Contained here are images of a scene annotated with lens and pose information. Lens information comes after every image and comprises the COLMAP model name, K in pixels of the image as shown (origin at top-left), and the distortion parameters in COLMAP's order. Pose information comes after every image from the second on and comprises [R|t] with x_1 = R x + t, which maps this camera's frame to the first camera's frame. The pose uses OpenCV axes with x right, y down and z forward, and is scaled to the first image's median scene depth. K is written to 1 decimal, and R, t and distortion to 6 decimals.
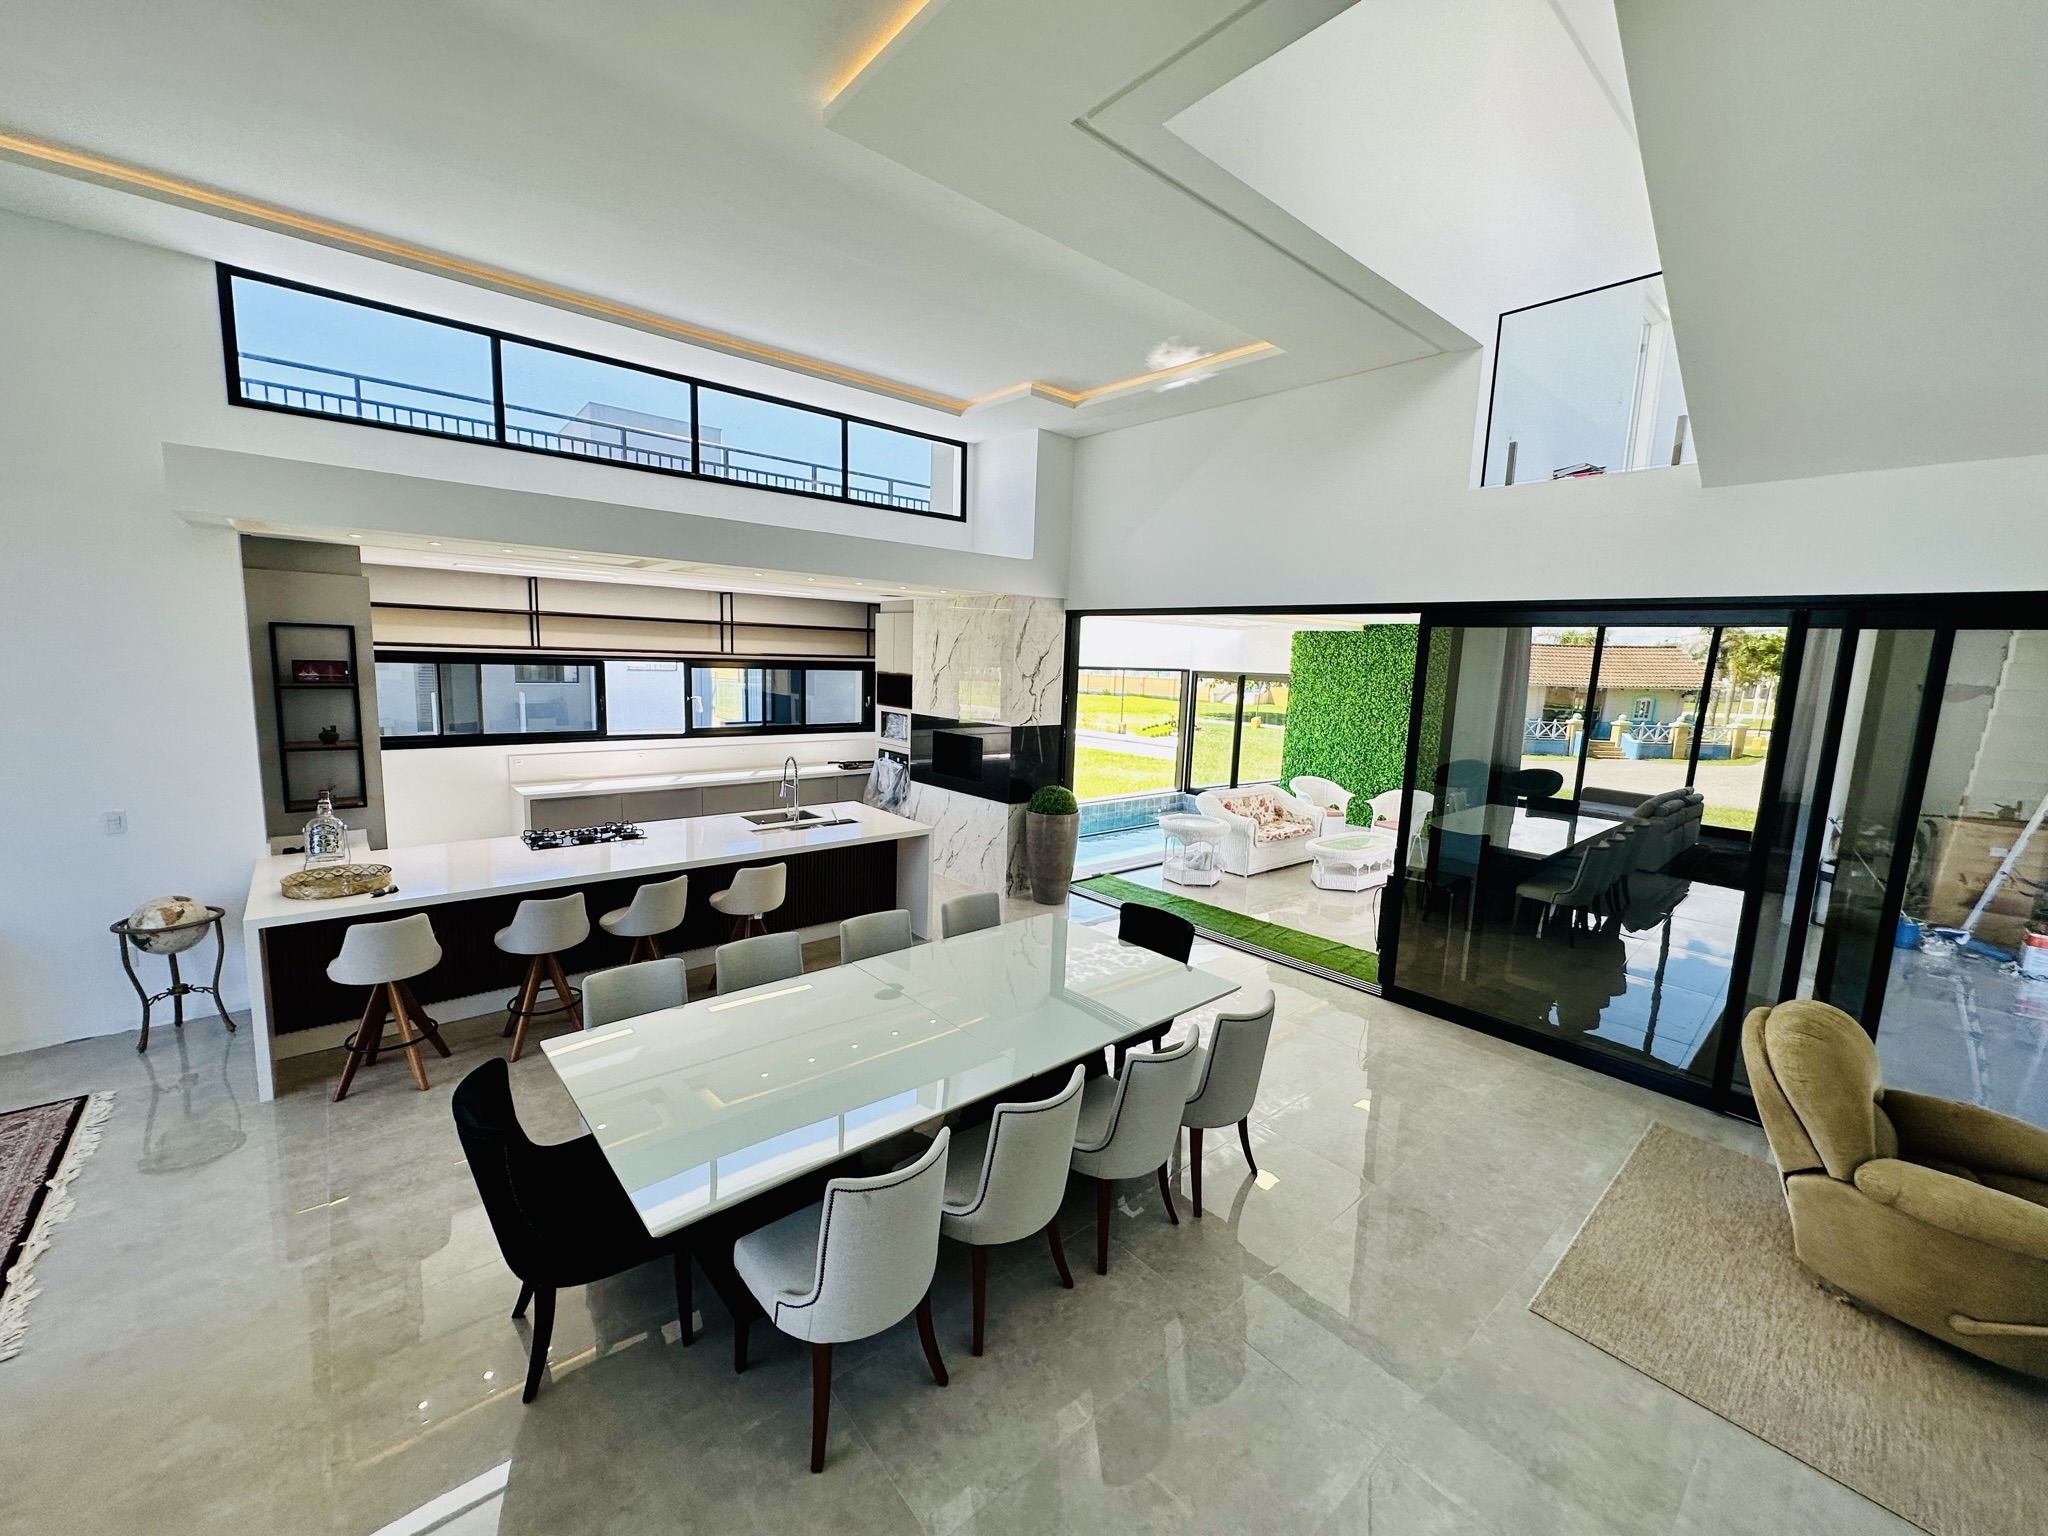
lens RADIAL K [[816.6, 0, 1024.0], [0, 816.6, 768.0], [0, 0, 1]] dist [-0.000622, 0.000373]
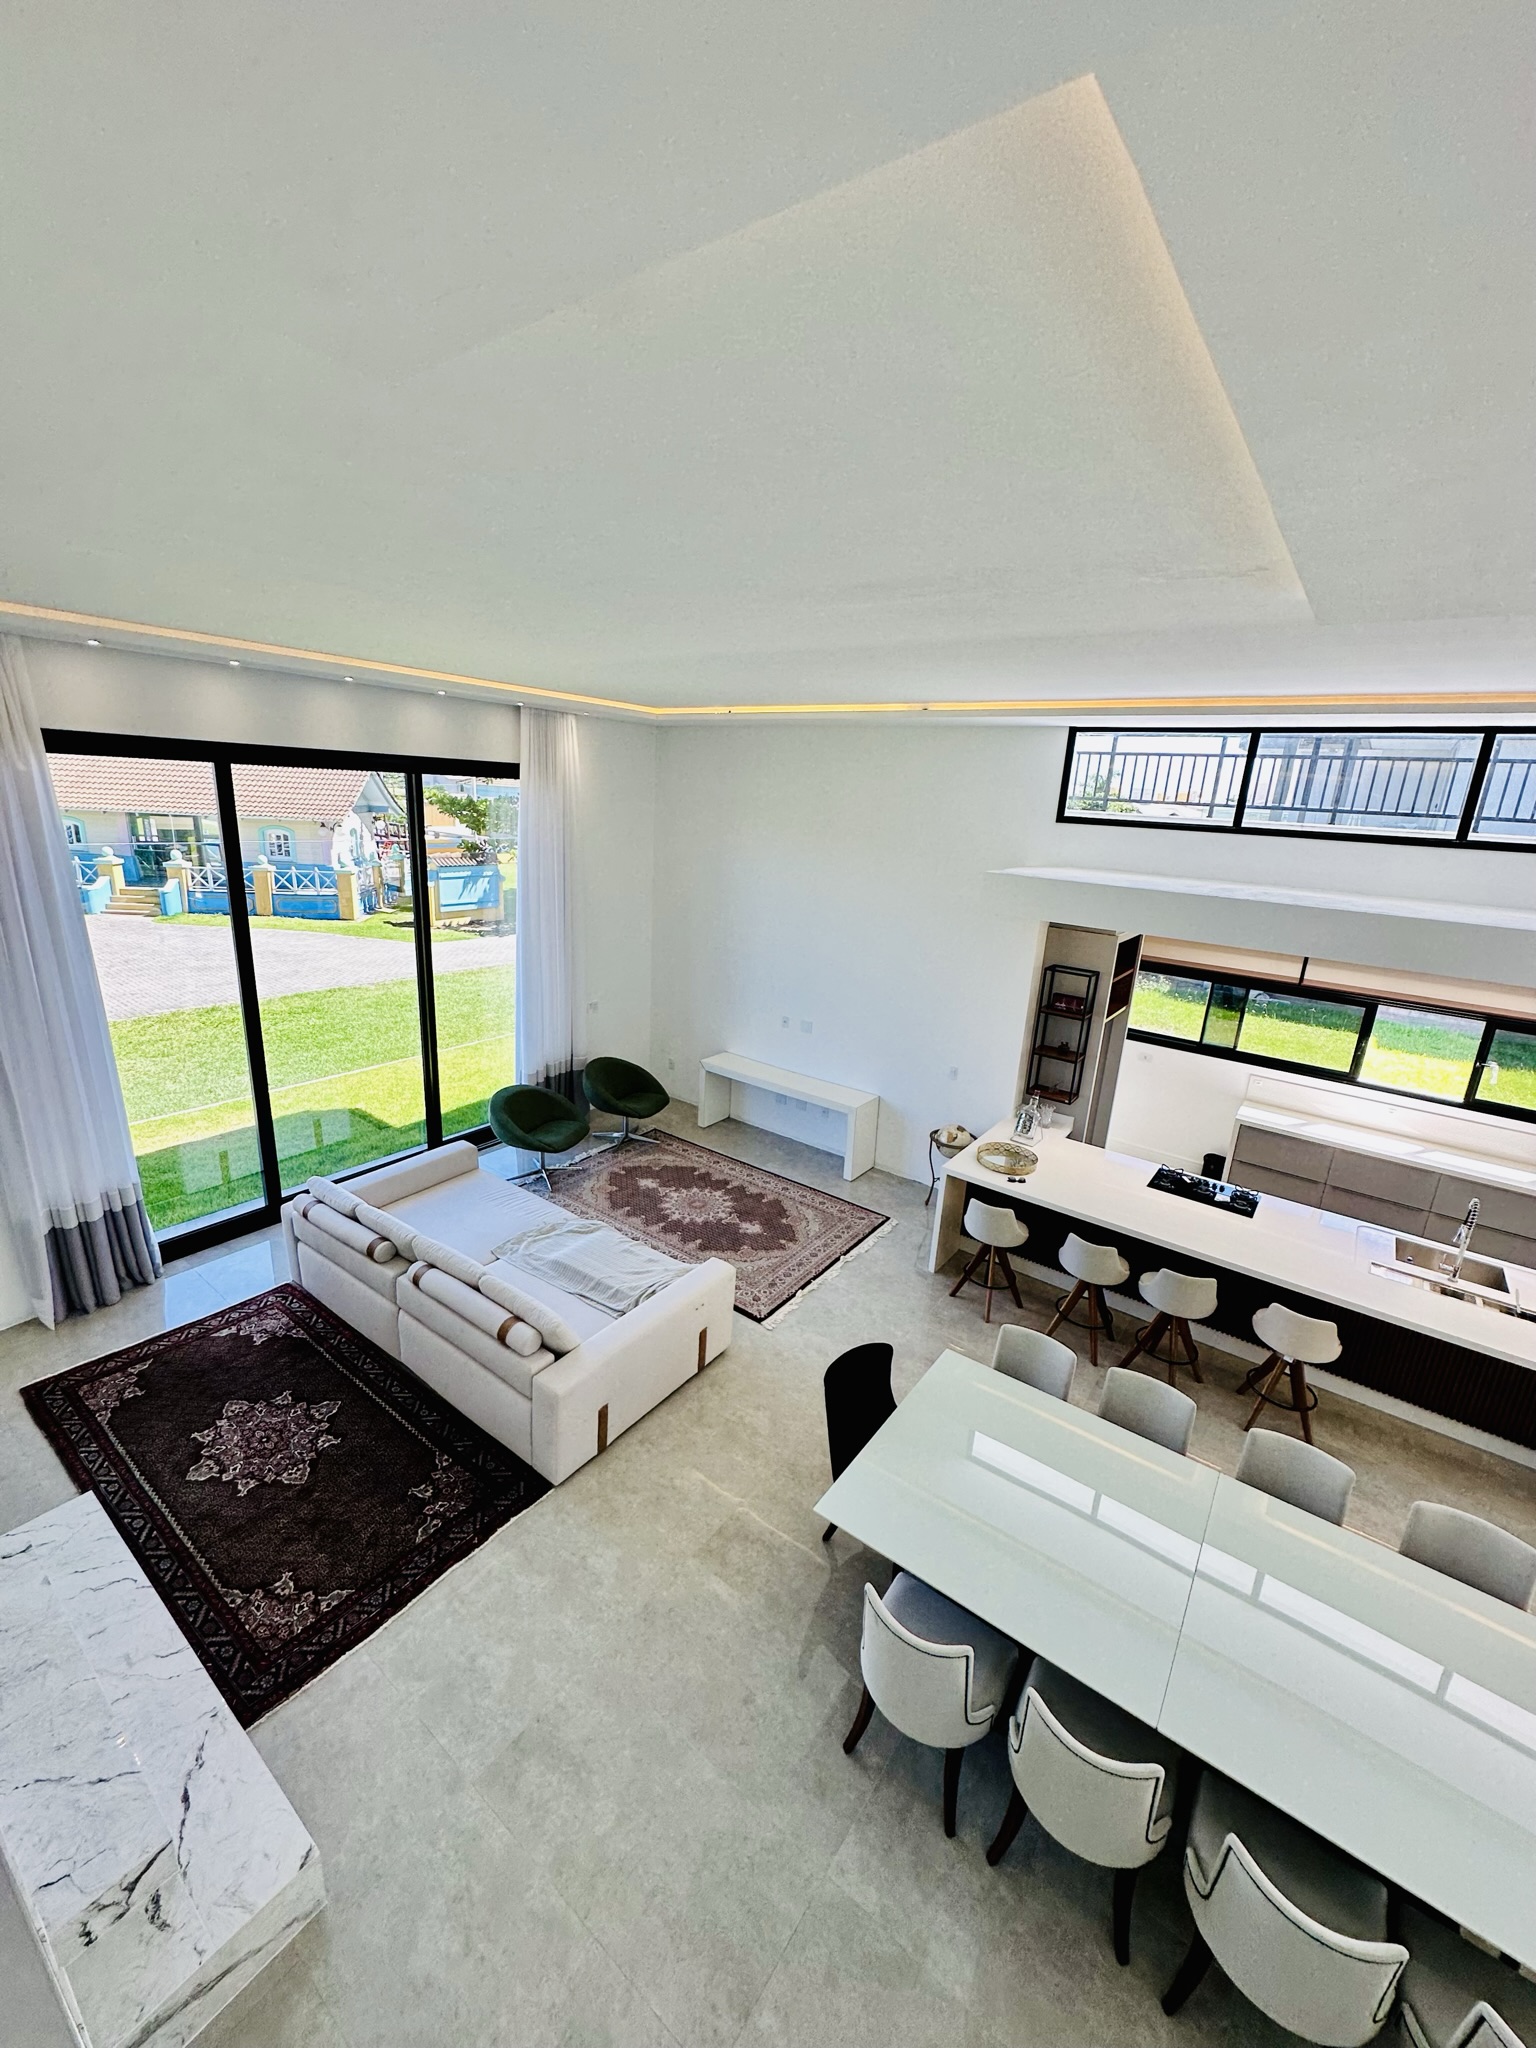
lens RADIAL K [[816.6, 0, 768.0], [0, 816.6, 1024.0], [0, 0, 1]] dist [-0.000622, 0.000373]
pose [[0.217845, 0.241728, -0.945575, 0.374892], [-0.182335, 0.961865, 0.203886, -0.300920], [0.958800, 0.127996, 0.253613, 0.184132]]
